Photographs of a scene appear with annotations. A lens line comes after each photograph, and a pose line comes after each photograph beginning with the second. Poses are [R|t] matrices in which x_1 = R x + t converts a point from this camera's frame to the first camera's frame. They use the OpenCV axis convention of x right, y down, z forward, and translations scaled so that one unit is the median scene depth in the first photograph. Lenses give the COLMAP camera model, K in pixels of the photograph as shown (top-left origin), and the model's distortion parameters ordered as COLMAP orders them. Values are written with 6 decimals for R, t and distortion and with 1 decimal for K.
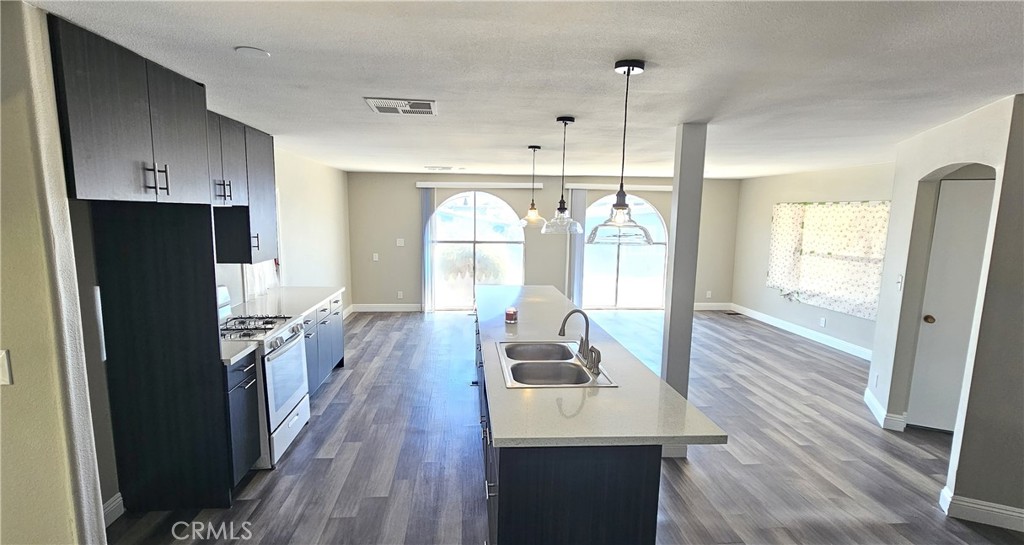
lens RADIAL K [[472.3, 0, 510.2], [0, 472.3, 276.6], [0, 0, 1]] dist [-0.001123, -0.000042]
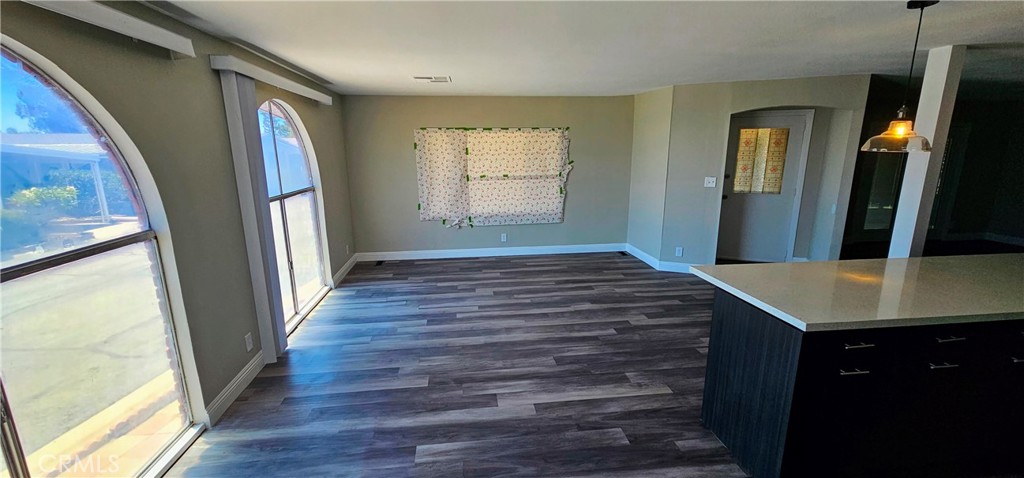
lens RADIAL K [[411.3, 0, 504.6], [0, 411.3, 243.5], [0, 0, 1]] dist [-0.010597, -0.000261]
pose [[-0.021901, -0.236452, 0.971396, -0.310859], [0.143792, 0.960782, 0.237110, -0.129126], [-0.989366, 0.144872, 0.012958, 1.046296]]
